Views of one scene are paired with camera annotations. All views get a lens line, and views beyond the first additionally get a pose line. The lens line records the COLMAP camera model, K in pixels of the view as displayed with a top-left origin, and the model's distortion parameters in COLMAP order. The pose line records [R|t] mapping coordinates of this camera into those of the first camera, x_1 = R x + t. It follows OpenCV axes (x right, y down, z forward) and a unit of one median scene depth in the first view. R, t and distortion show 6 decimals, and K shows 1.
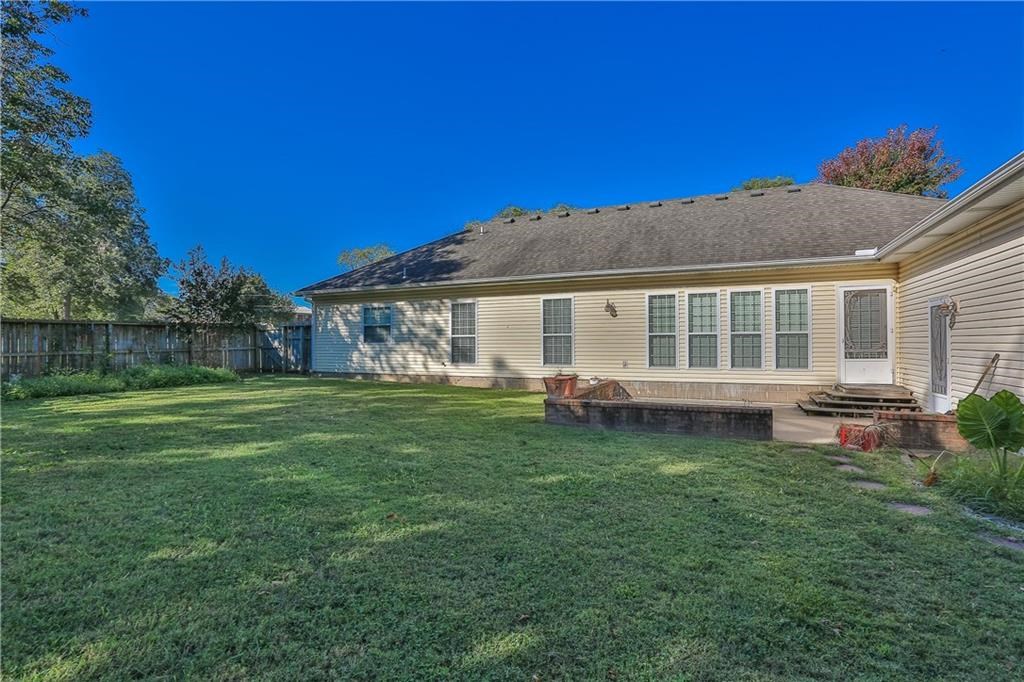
lens RADIAL K [[469.1, 0, 502.3], [0, 469.1, 331.6], [0, 0, 1]] dist [0.013295, -0.000261]
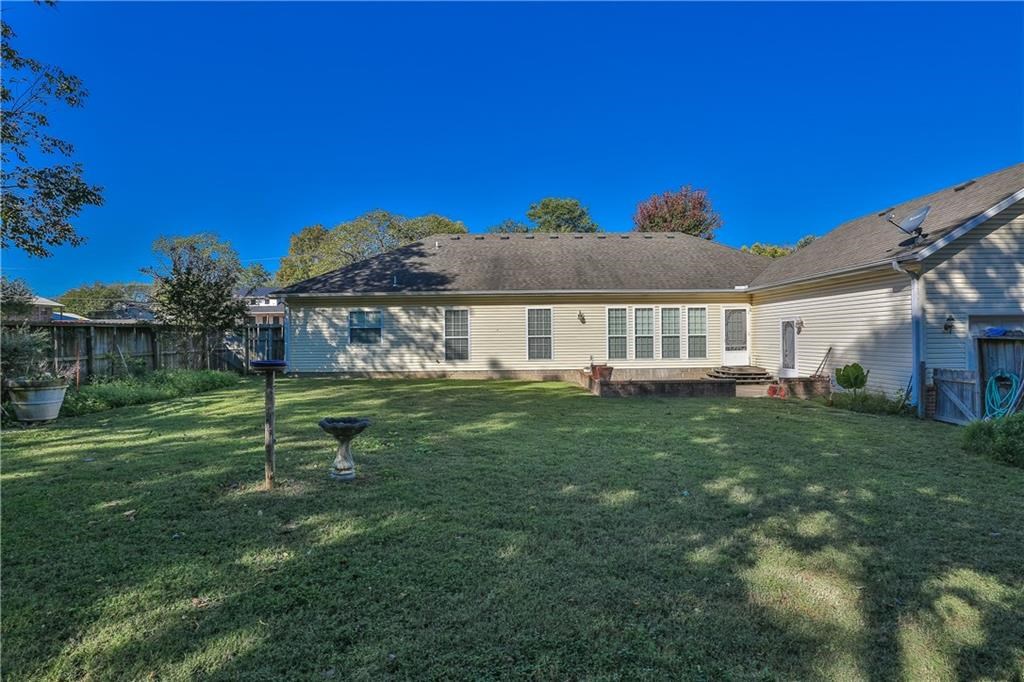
lens RADIAL K [[469.1, 0, 502.3], [0, 469.1, 331.6], [0, 0, 1]] dist [0.013295, -0.000261]
pose [[0.917391, 0.000032, 0.397988, -0.486125], [-0.001146, 0.999996, 0.002560, -0.010151], [-0.397986, -0.002805, 0.917387, -0.144408]]
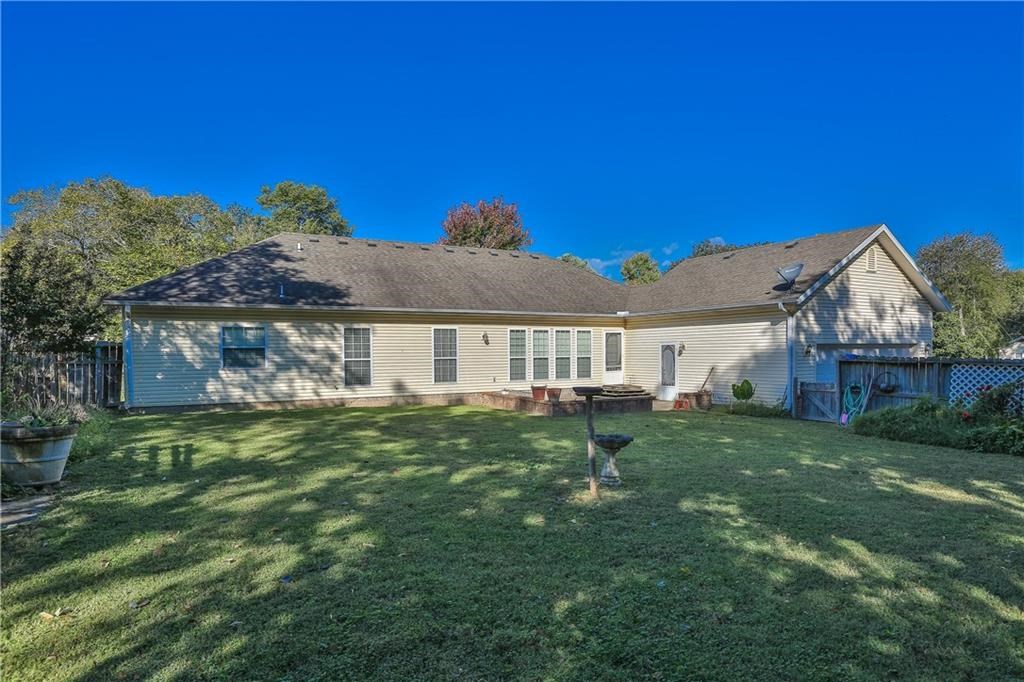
lens RADIAL K [[558.0, 0, 475.3], [0, 558.0, 358.0], [0, 0, 1]] dist [0.021851, -0.000297]
pose [[0.652826, -0.007904, 0.757467, -0.915122], [-0.006919, 0.999842, 0.016396, -0.017790], [-0.757476, -0.015945, 0.652668, -0.001655]]
